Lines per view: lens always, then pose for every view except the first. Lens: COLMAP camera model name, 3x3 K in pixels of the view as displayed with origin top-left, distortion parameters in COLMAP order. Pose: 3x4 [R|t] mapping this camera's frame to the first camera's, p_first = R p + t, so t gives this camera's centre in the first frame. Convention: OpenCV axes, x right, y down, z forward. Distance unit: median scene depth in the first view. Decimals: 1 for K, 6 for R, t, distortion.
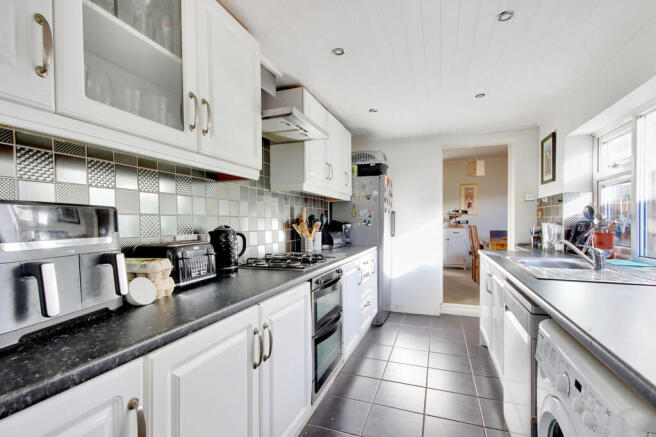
lens RADIAL K [[313.1, 0, 325.1], [0, 313.1, 220.2], [0, 0, 1]] dist [-0.007286, -0.001899]
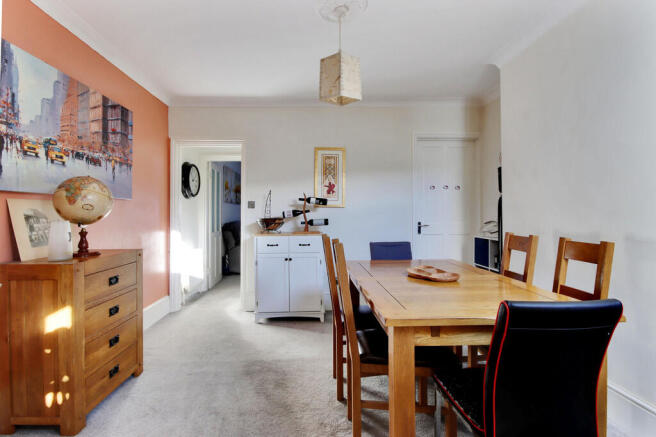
lens RADIAL K [[313.1, 0, 327.5], [0, 313.1, 215.3], [0, 0, 1]] dist [-0.007286, -0.001899]
pose [[0.922590, 0.000576, 0.385782, 0.262331], [-0.001029, 0.999999, 0.000966, -0.005159], [-0.385781, -0.001289, 0.922589, 0.535369]]
